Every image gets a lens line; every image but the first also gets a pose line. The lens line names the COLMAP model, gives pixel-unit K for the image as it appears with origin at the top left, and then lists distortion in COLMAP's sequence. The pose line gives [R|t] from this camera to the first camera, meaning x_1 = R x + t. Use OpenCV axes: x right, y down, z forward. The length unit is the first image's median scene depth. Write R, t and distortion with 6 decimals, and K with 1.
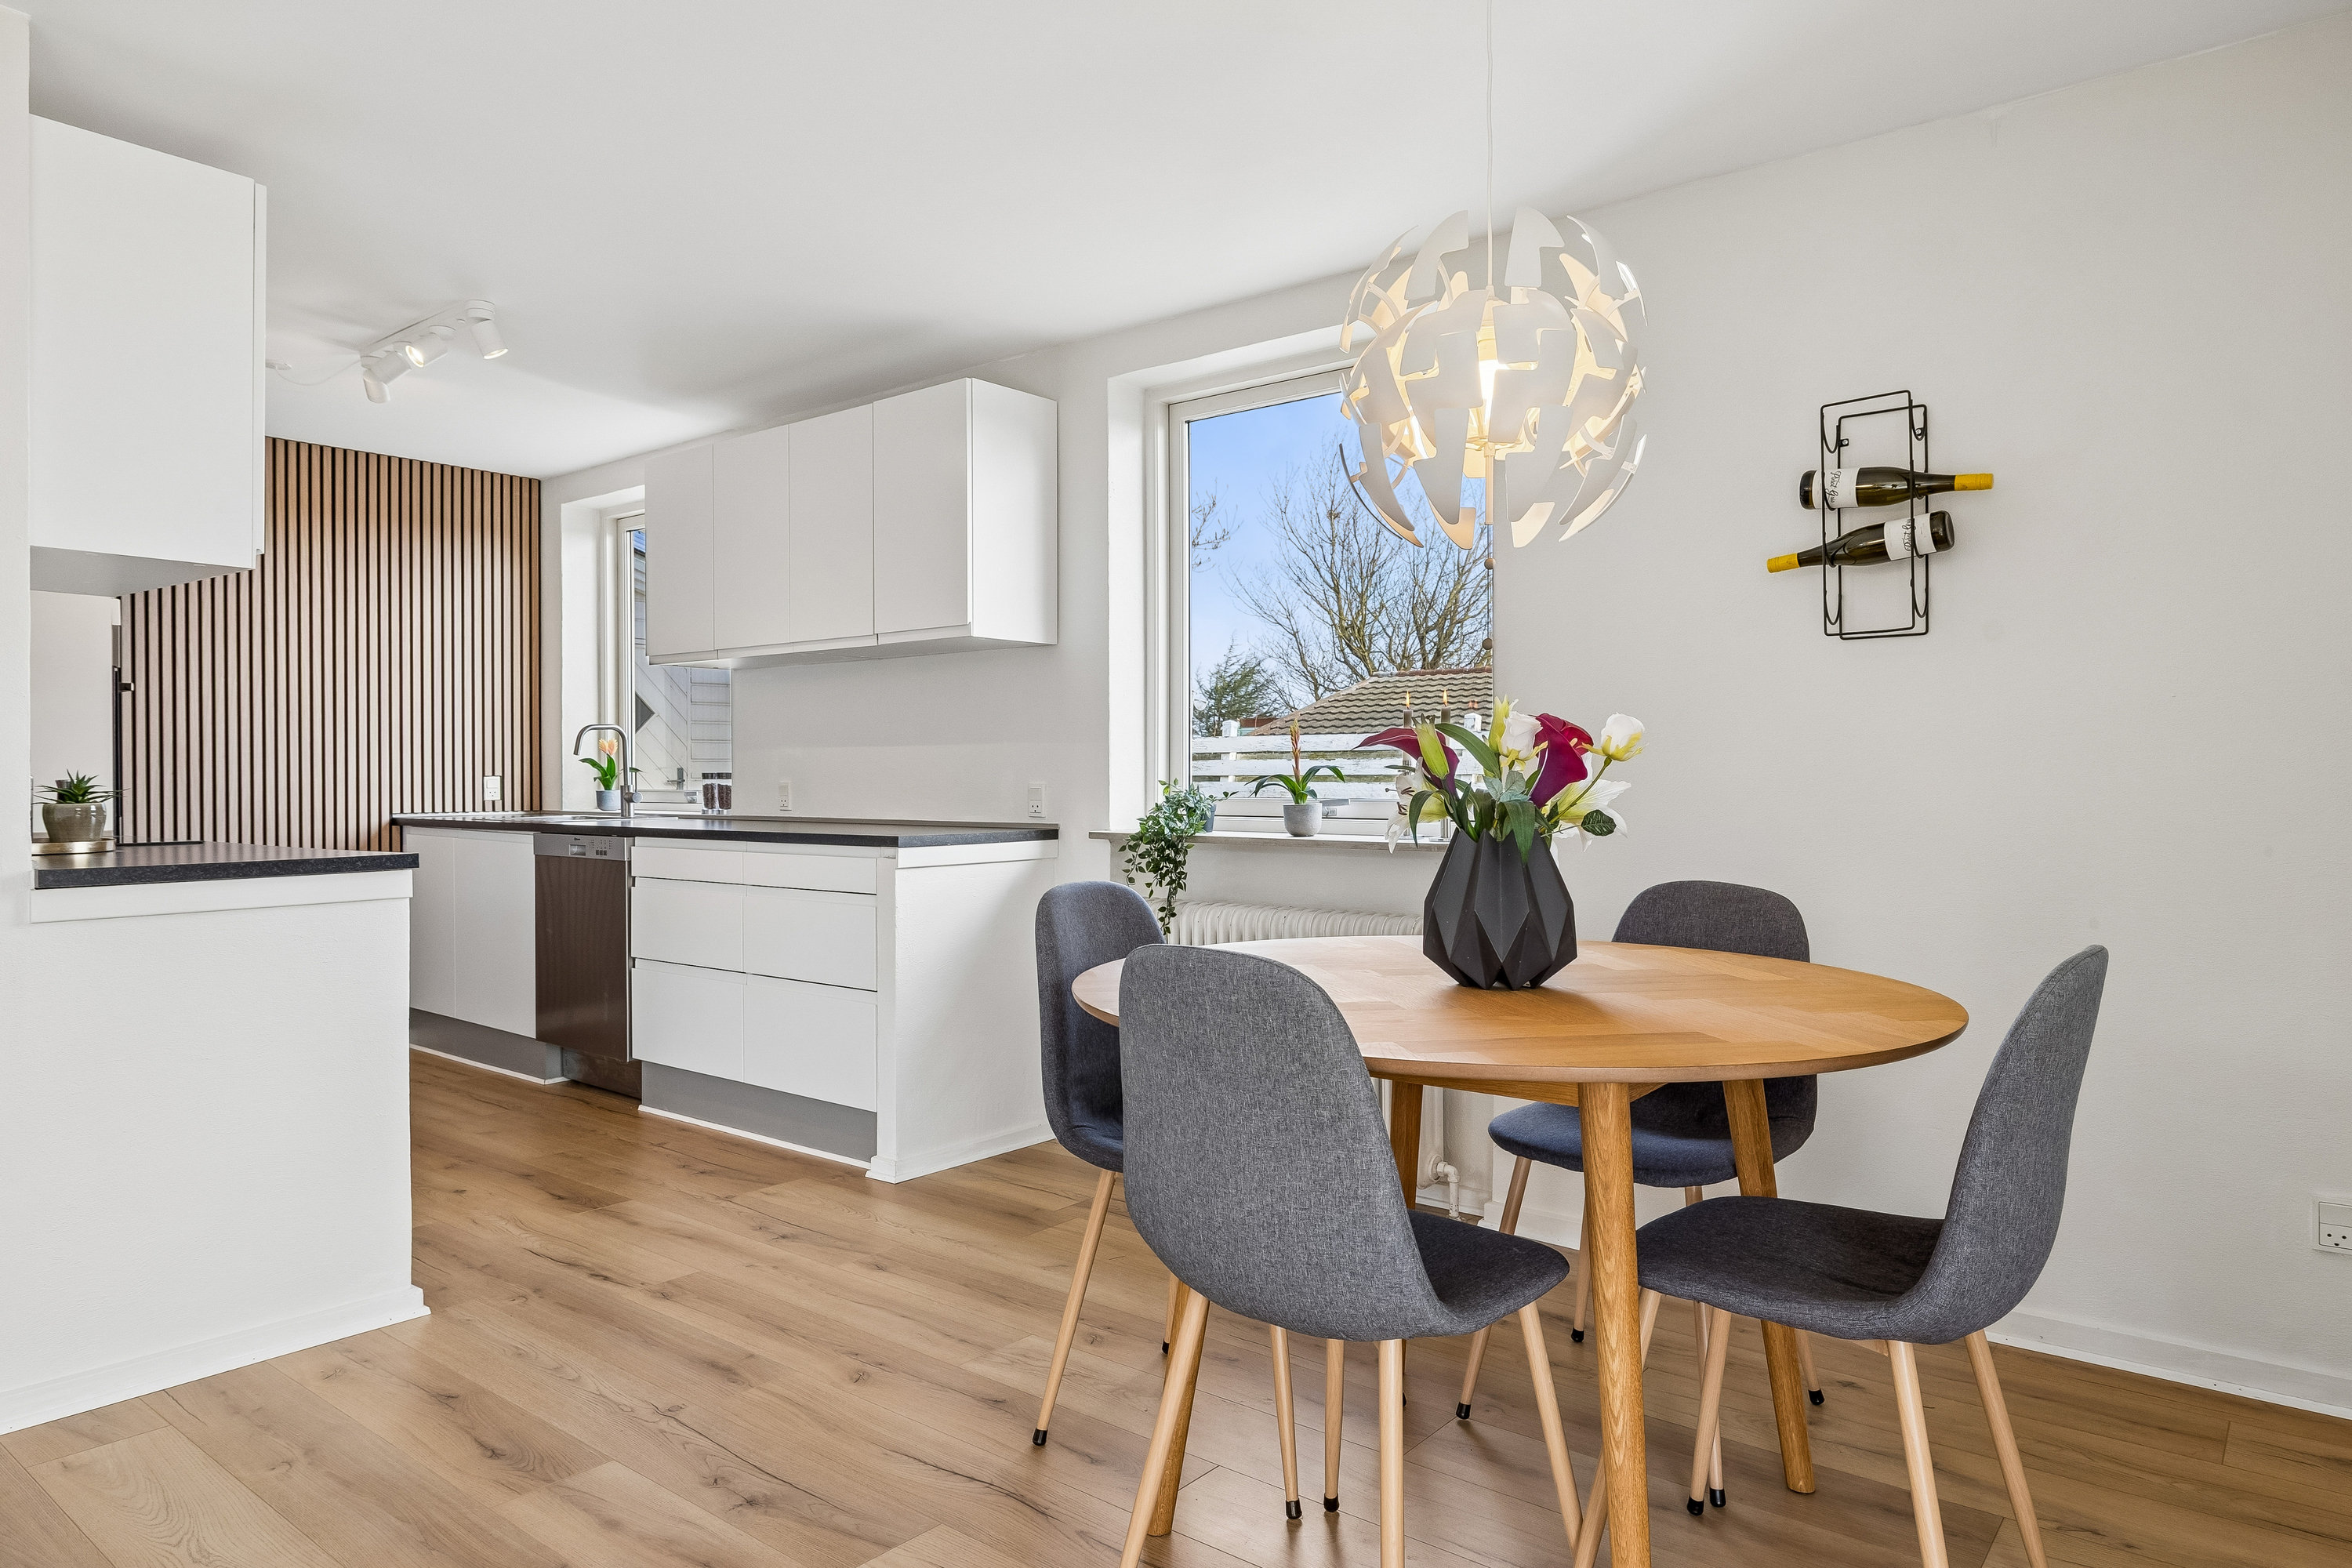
lens RADIAL K [[1464.6, 0, 1174.4], [0, 1464.6, 776.3], [0, 0, 1]] dist [-0.000532, -0.000016]
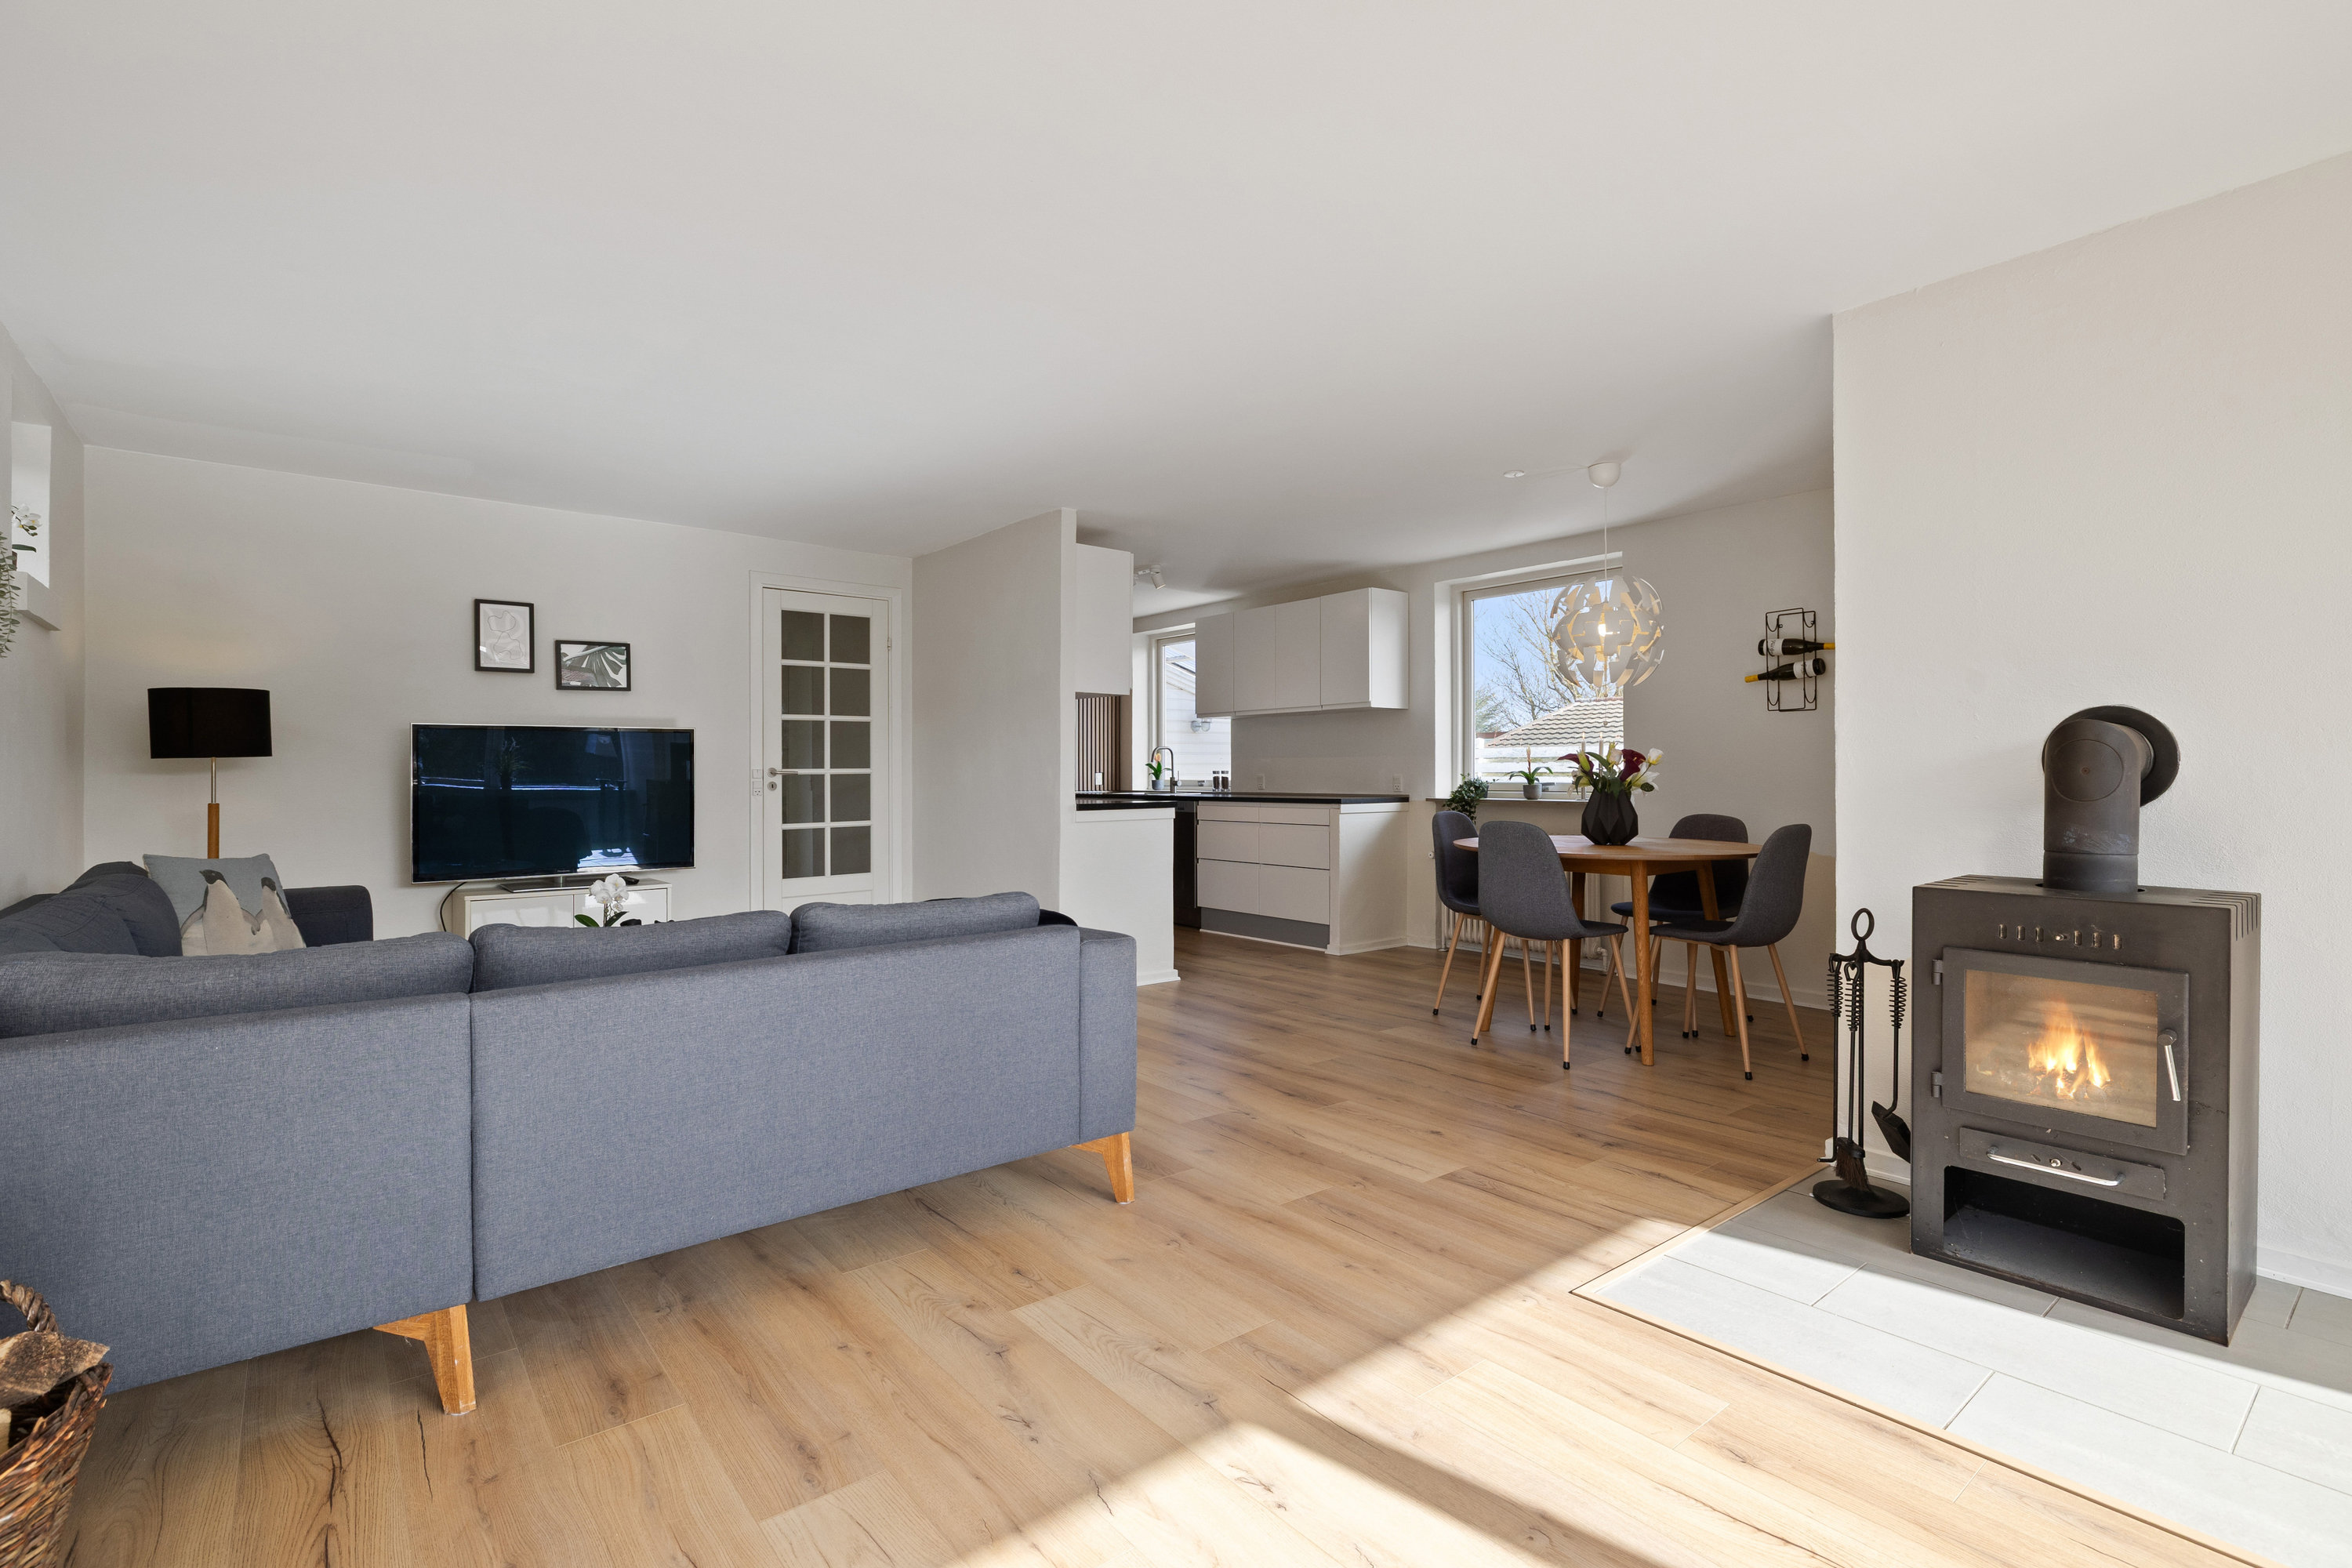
lens RADIAL K [[1101.1, 0, 1180.8], [0, 1101.1, 773.9], [0, 0, 1]] dist [-0.003653, 0.001563]
pose [[0.977484, -0.000806, -0.211007, -0.074324], [0.000789, 1.000000, -0.000165, 0.003311], [0.211007, -0.000005, 0.977484, -0.670285]]
